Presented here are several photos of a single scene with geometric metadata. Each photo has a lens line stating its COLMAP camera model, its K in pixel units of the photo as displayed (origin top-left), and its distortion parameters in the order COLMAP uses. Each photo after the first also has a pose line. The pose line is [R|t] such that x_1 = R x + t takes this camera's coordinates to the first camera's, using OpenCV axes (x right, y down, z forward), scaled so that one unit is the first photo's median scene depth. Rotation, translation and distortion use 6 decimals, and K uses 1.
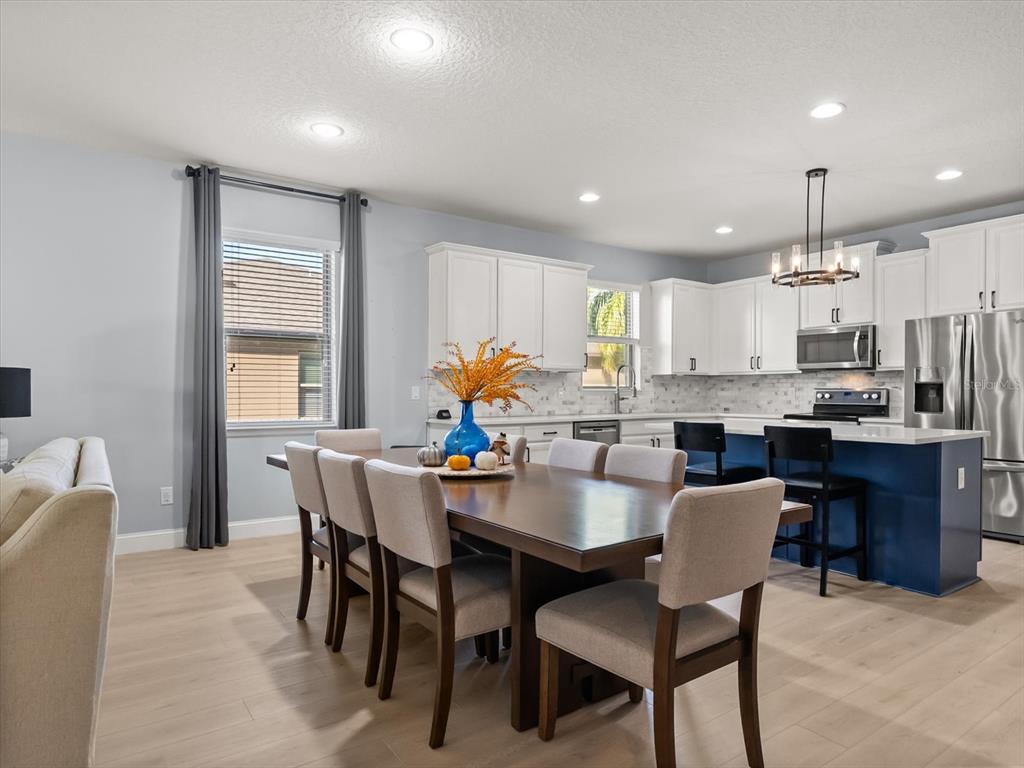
lens RADIAL K [[615.5, 0, 524.1], [0, 615.5, 396.9], [0, 0, 1]] dist [-0.003123, 0.000411]
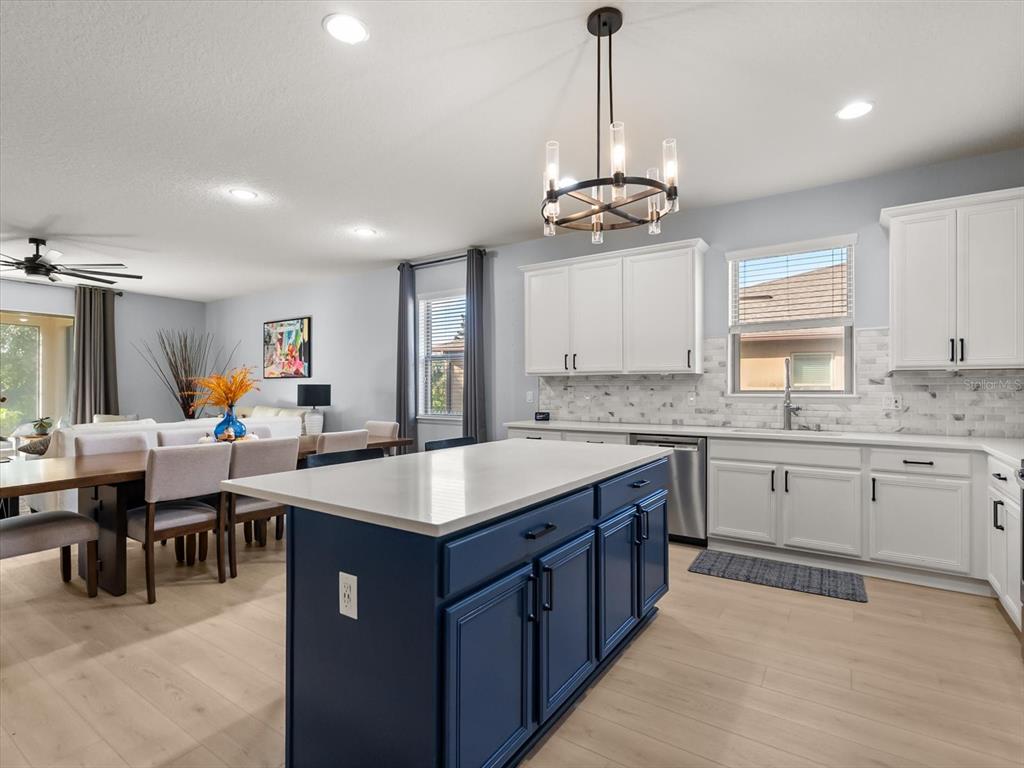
lens RADIAL K [[519.9, 0, 526.5], [0, 519.9, 383.6], [0, 0, 1]] dist [-0.004028, -0.000735]
pose [[0.349729, -0.005877, -0.936832, 0.623898], [-0.004909, 0.999955, -0.008106, -0.019495], [0.936838, 0.007434, 0.349684, 0.534619]]
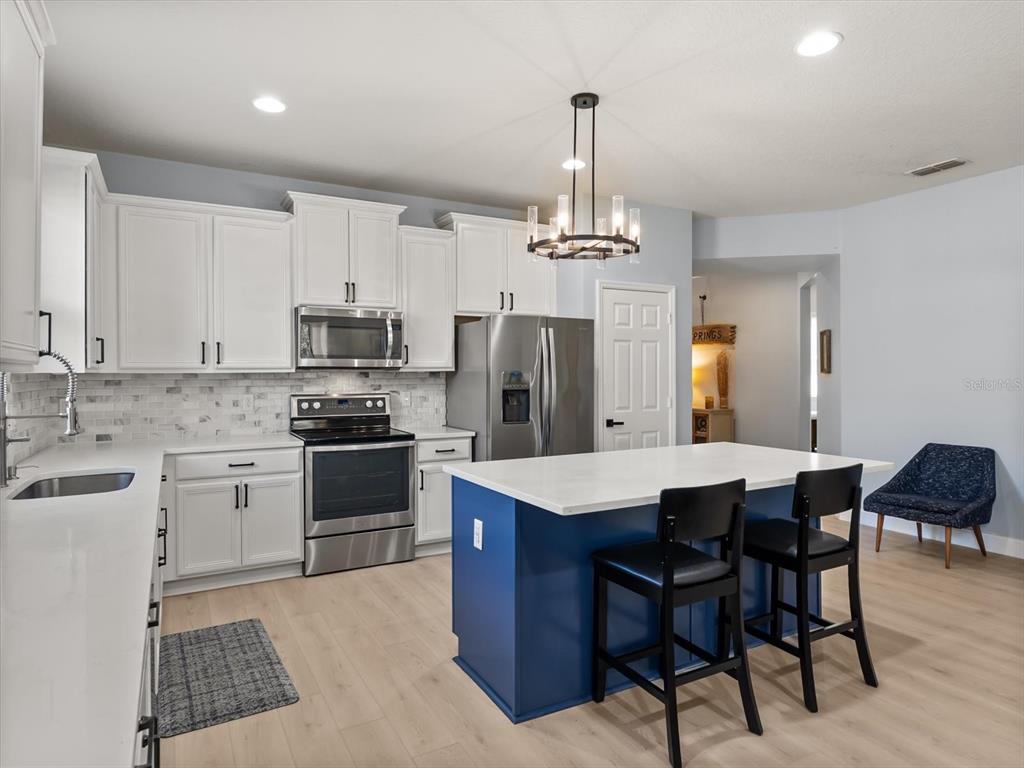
lens RADIAL K [[615.5, 0, 512.1], [0, 615.5, 375.0], [0, 0, 1]] dist [-0.003123, 0.000411]
pose [[0.128535, -0.004499, 0.991695, -0.166705], [0.012815, 0.999914, 0.002876, -0.035031], [-0.991622, 0.012339, 0.128582, 0.691870]]
